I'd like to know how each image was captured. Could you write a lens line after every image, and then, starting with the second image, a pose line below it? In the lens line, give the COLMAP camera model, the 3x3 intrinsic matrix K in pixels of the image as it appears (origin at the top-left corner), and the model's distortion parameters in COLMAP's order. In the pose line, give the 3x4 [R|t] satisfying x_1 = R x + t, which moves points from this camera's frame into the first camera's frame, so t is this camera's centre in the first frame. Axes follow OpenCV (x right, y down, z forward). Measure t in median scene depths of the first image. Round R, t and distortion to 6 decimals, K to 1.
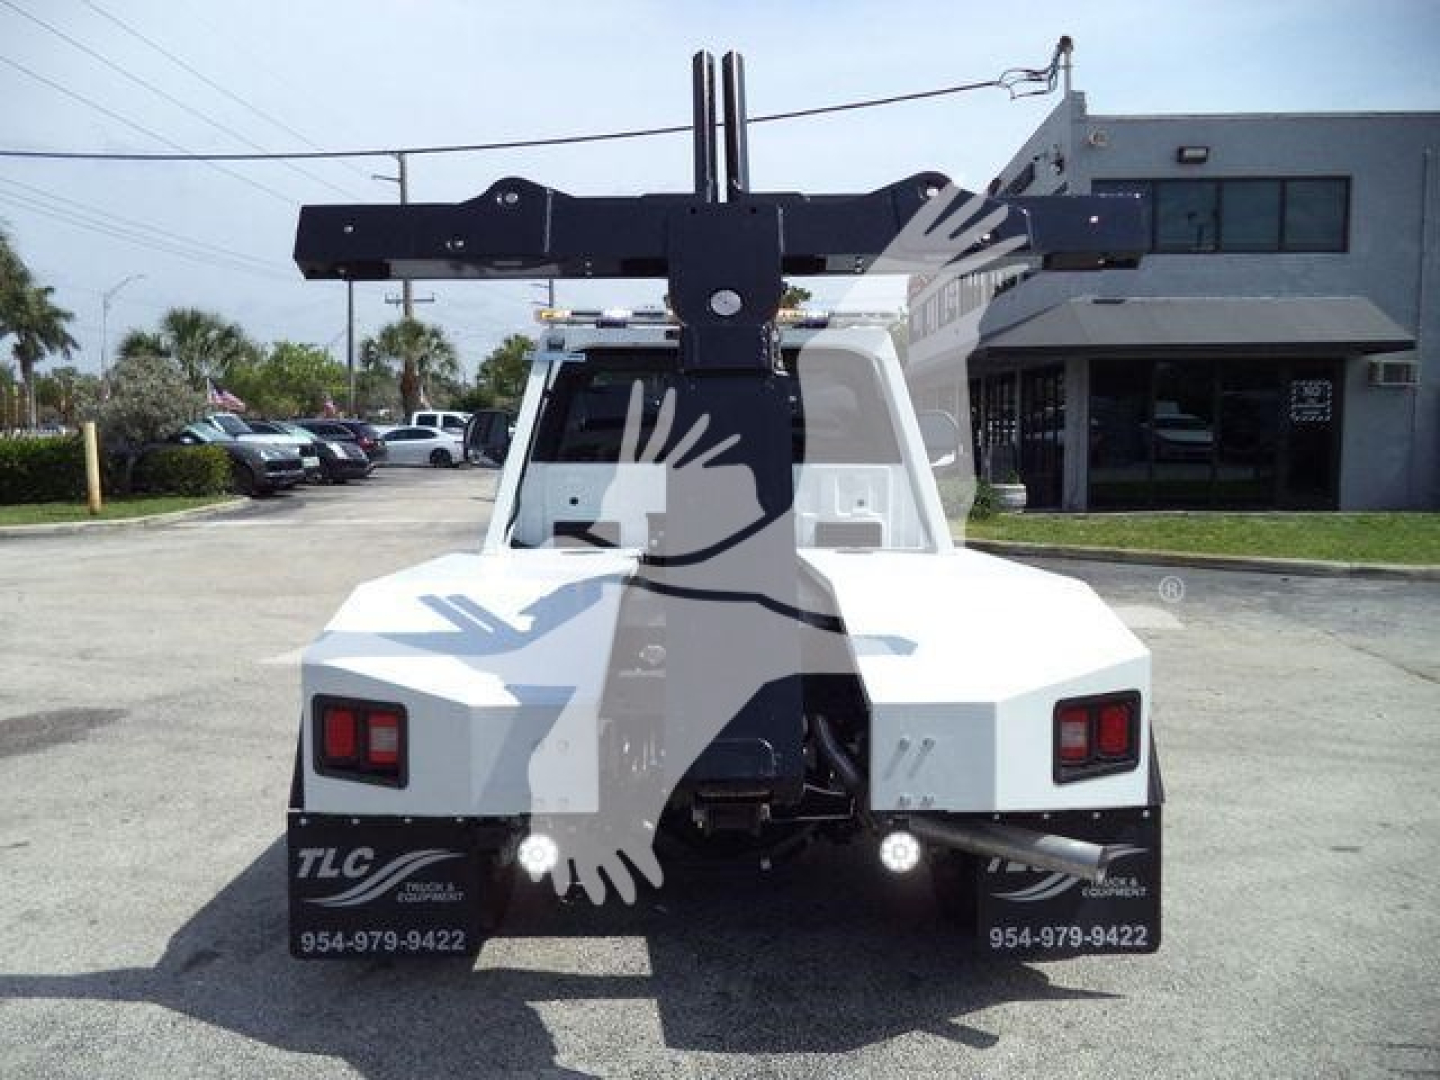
lens RADIAL K [[1163.8, 0, 716.9], [0, 1163.8, 536.2], [0, 0, 1]] dist [-0.032506, 0.006609]
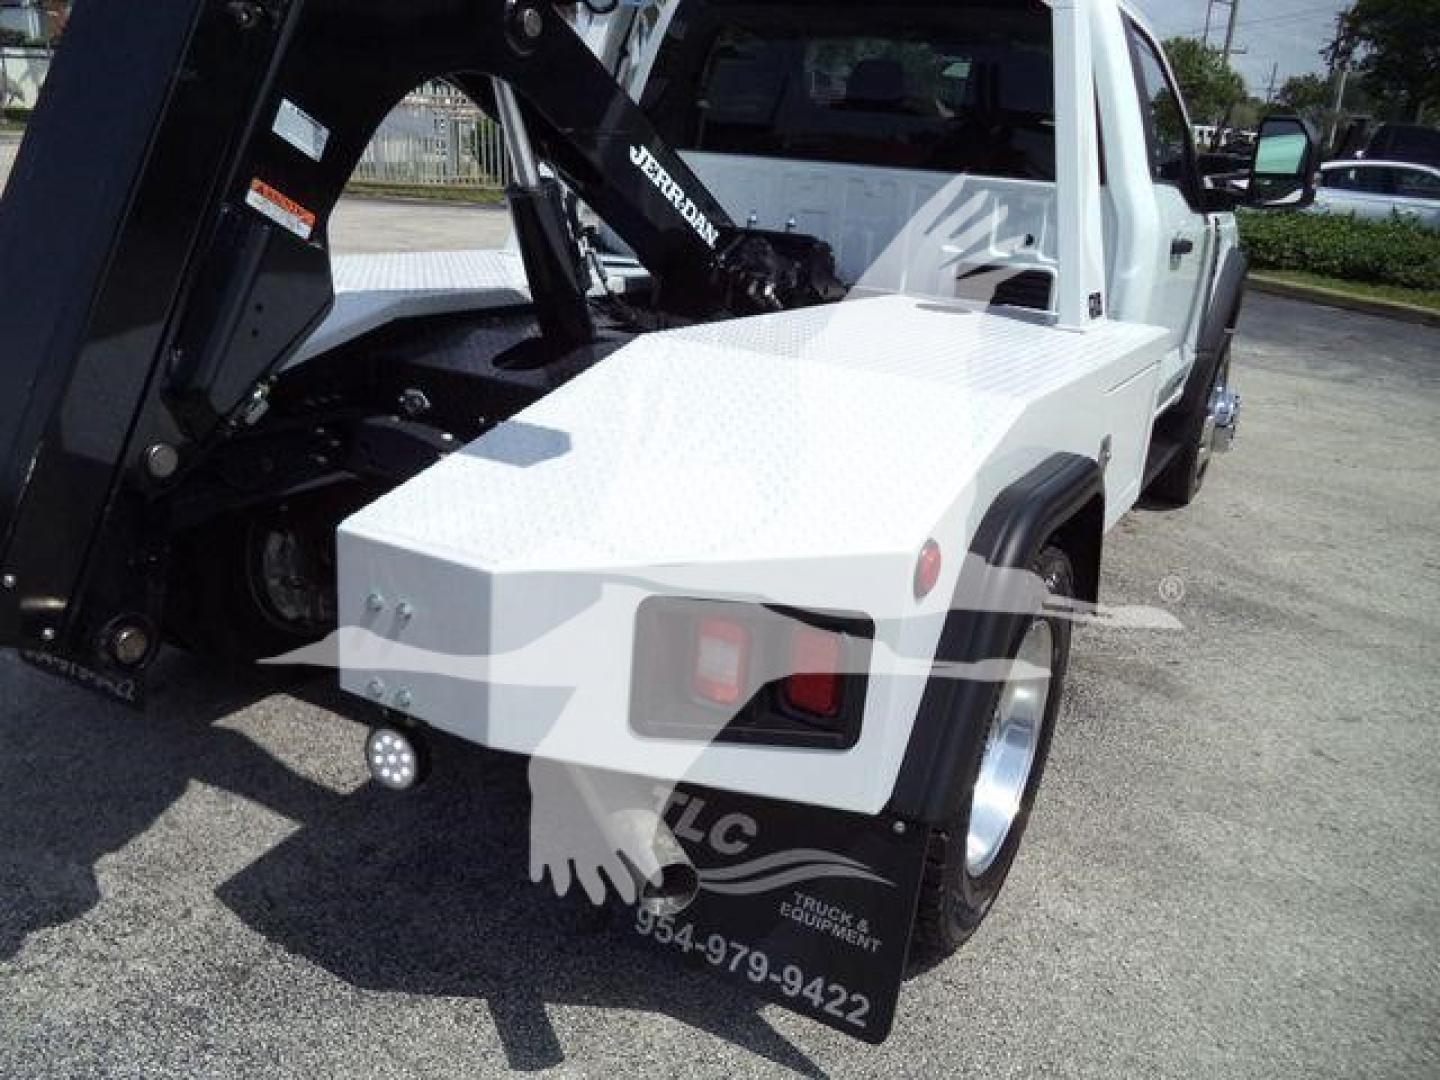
lens RADIAL K [[1159.6, 0, 720.0], [0, 1159.6, 540.0], [0, 0, 1]] dist [-0.010434, -0.007016]
pose [[0.856277, 0.223182, -0.465811, 0.489880], [-0.107409, 0.959055, 0.262064, -0.028676], [0.505226, -0.174367, 0.845188, 0.470817]]
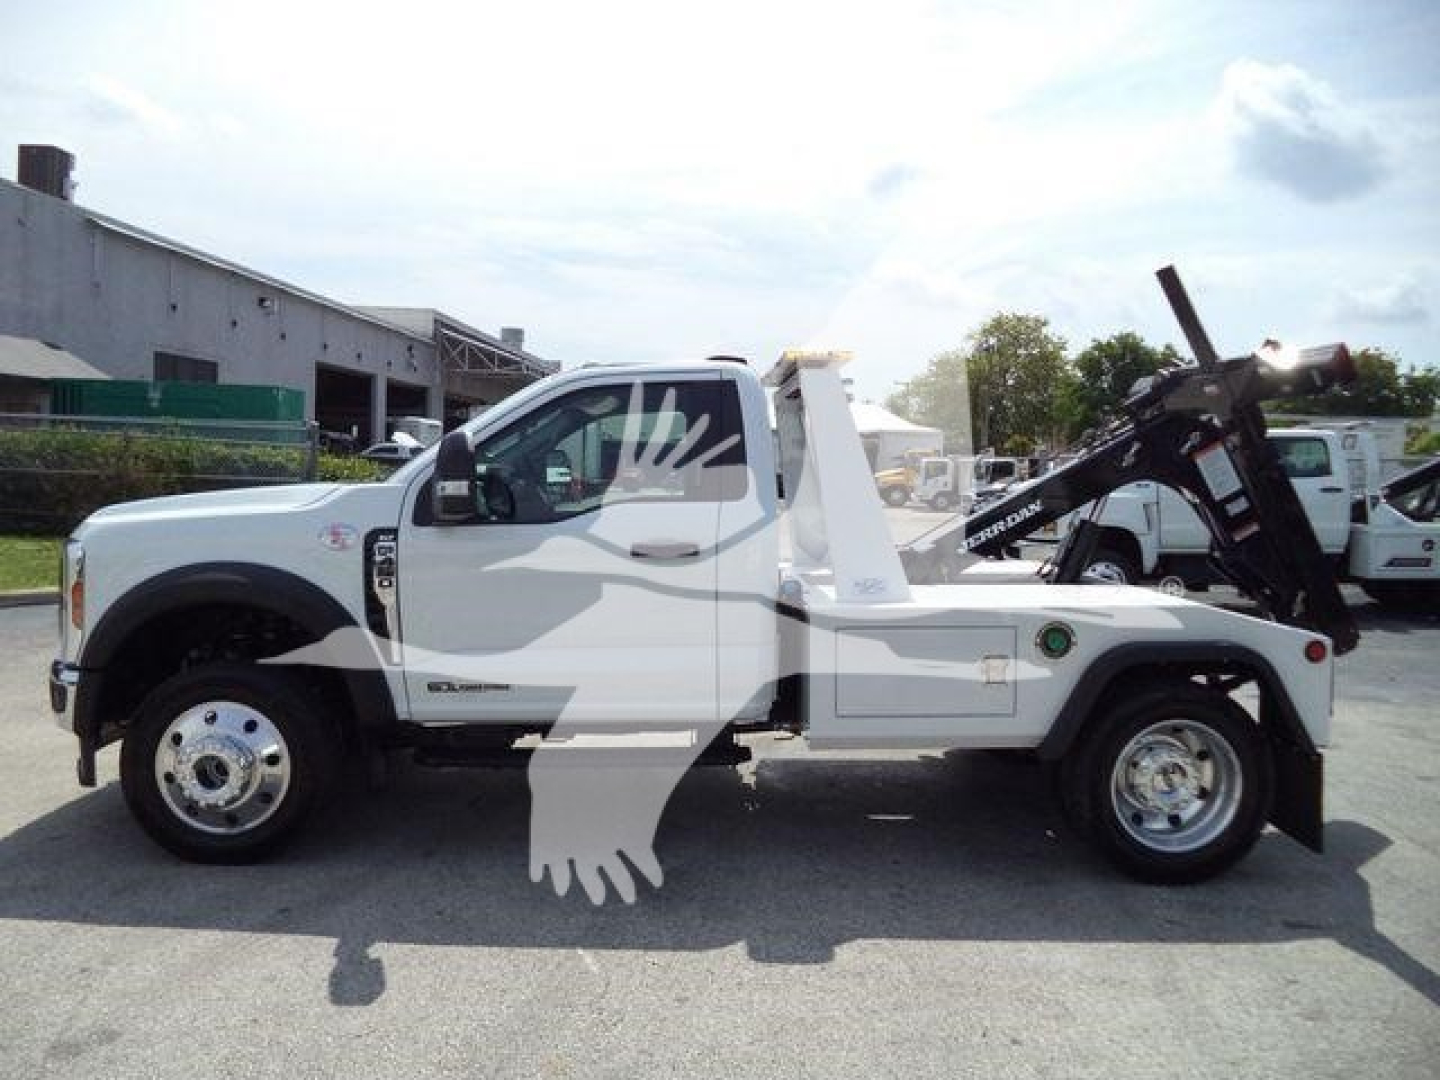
lens RADIAL K [[1153.6, 0, 711.5], [0, 1153.6, 561.4], [0, 0, 1]] dist [-0.038316, -0.000290]
pose [[-0.007372, -0.074846, 0.997168, -1.607885], [0.060800, 0.995316, 0.075157, -0.138451], [-0.998123, 0.061181, -0.002787, 1.598848]]
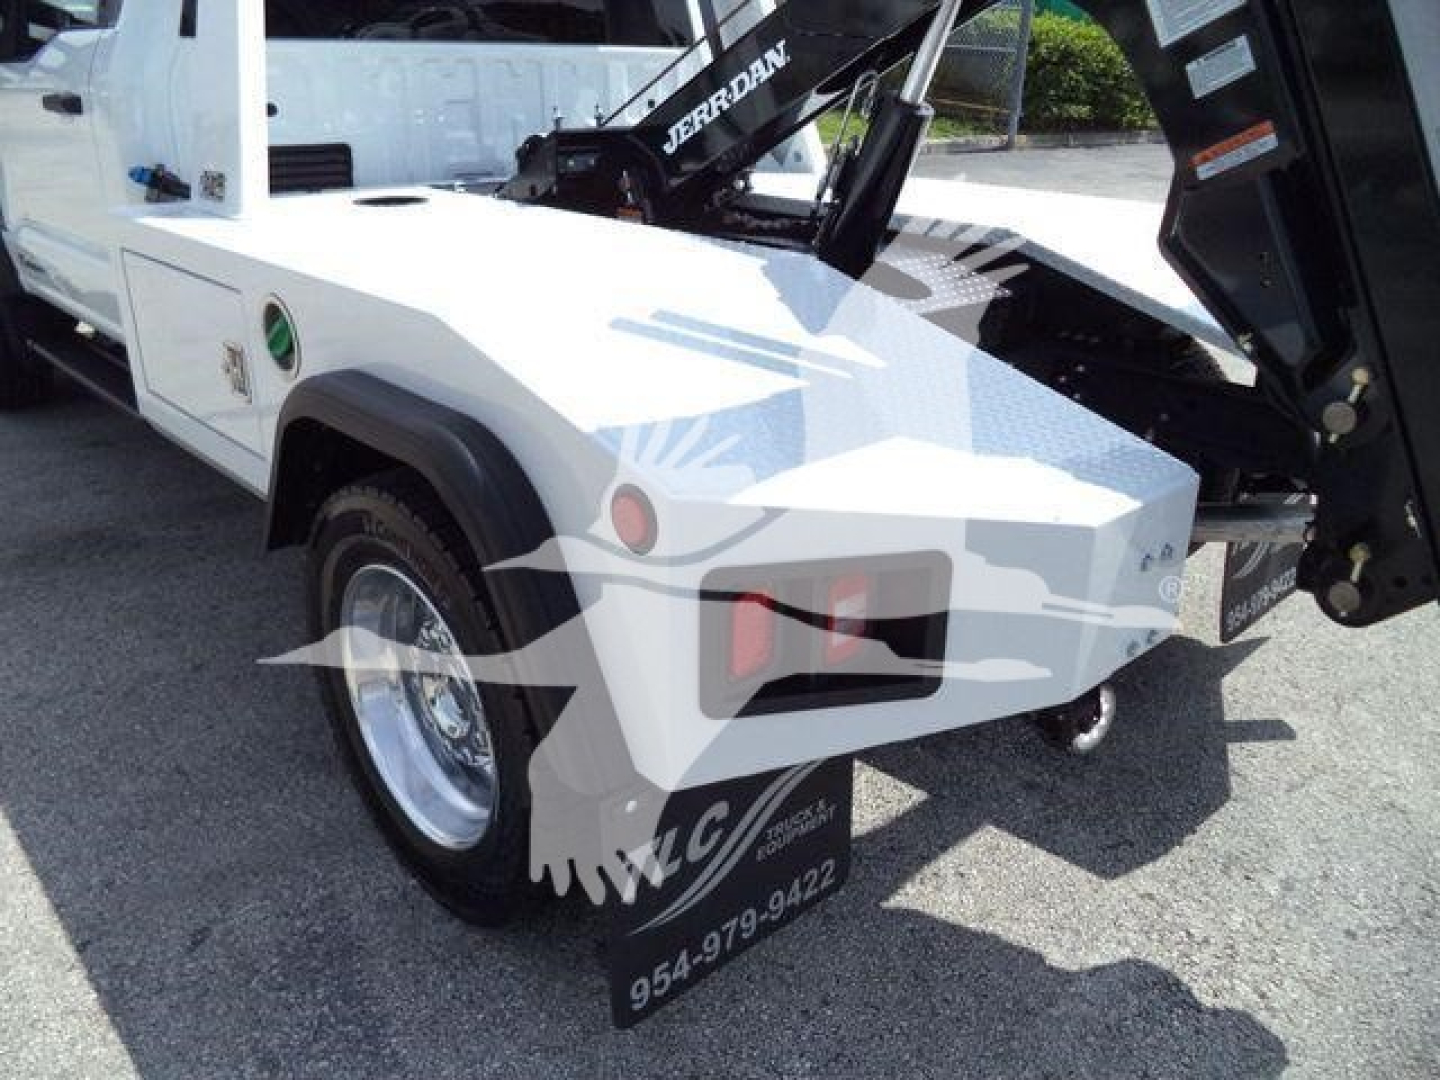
lens RADIAL K [[1163.8, 0, 716.9], [0, 1163.8, 536.2], [0, 0, 1]] dist [-0.032506, 0.006609]
pose [[0.748710, -0.243209, 0.616671, -0.561024], [0.021728, 0.938769, 0.343861, -0.035434], [-0.662542, -0.244053, 0.708150, 0.588313]]
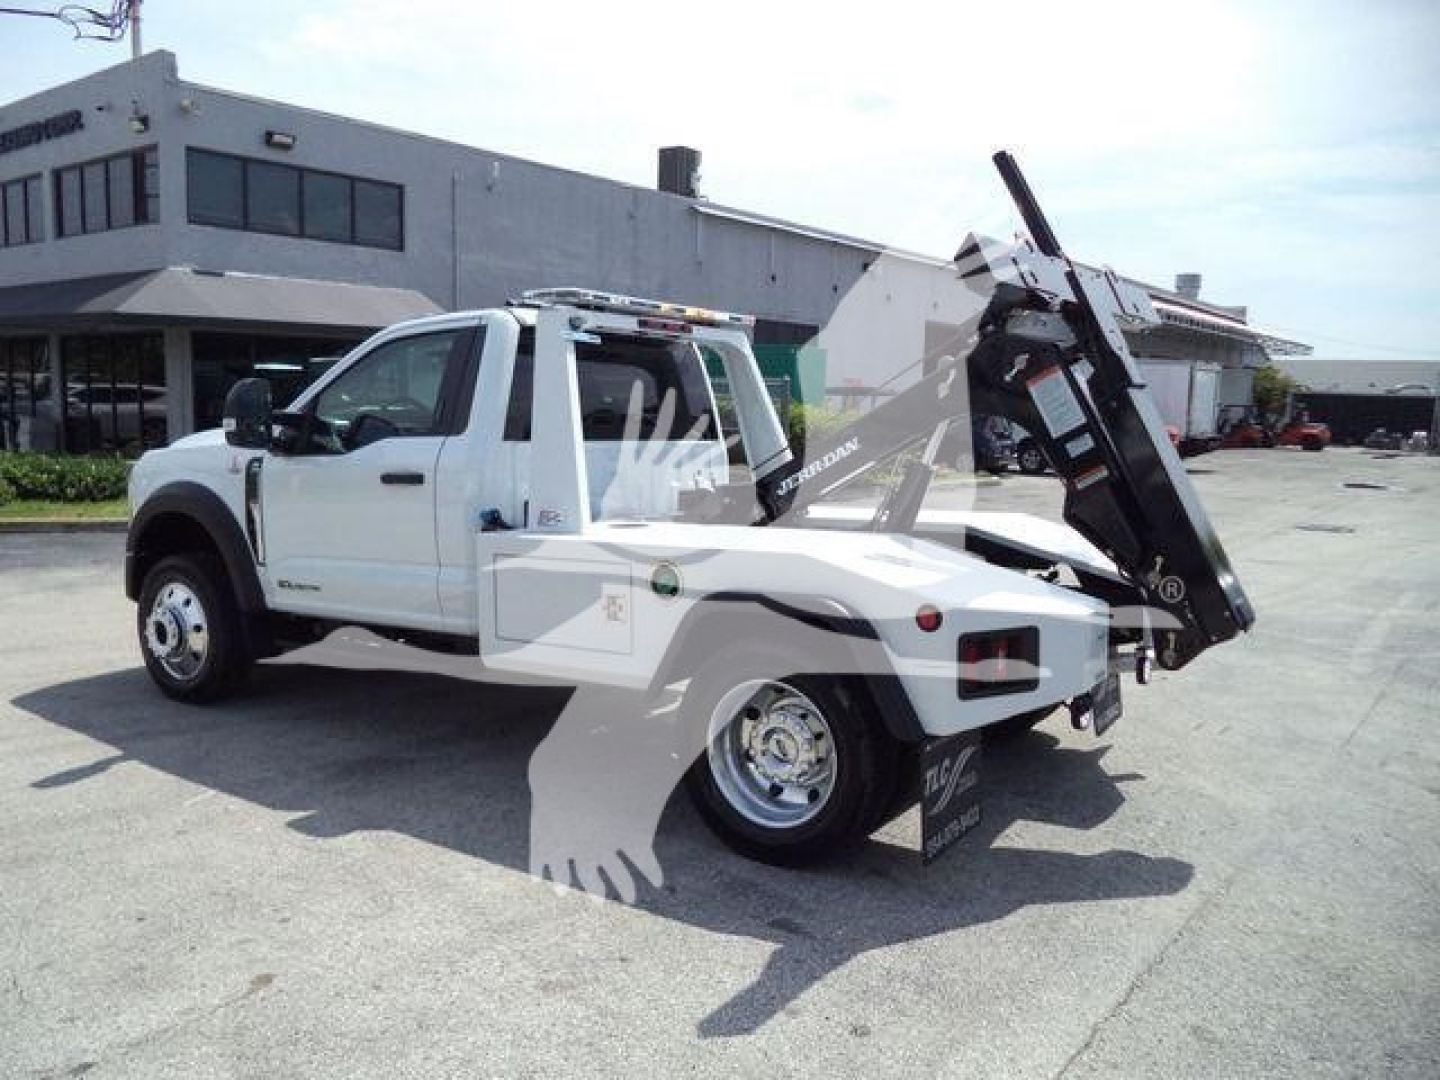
lens RADIAL K [[1168.2, 0, 720.0], [0, 1168.2, 540.0], [0, 0, 1]] dist [-0.051082, -0.006194]
pose [[0.566414, -0.076417, 0.820570, -1.312982], [0.053188, 0.997006, 0.056134, -0.039521], [-0.822403, 0.011849, 0.568782, 0.453607]]
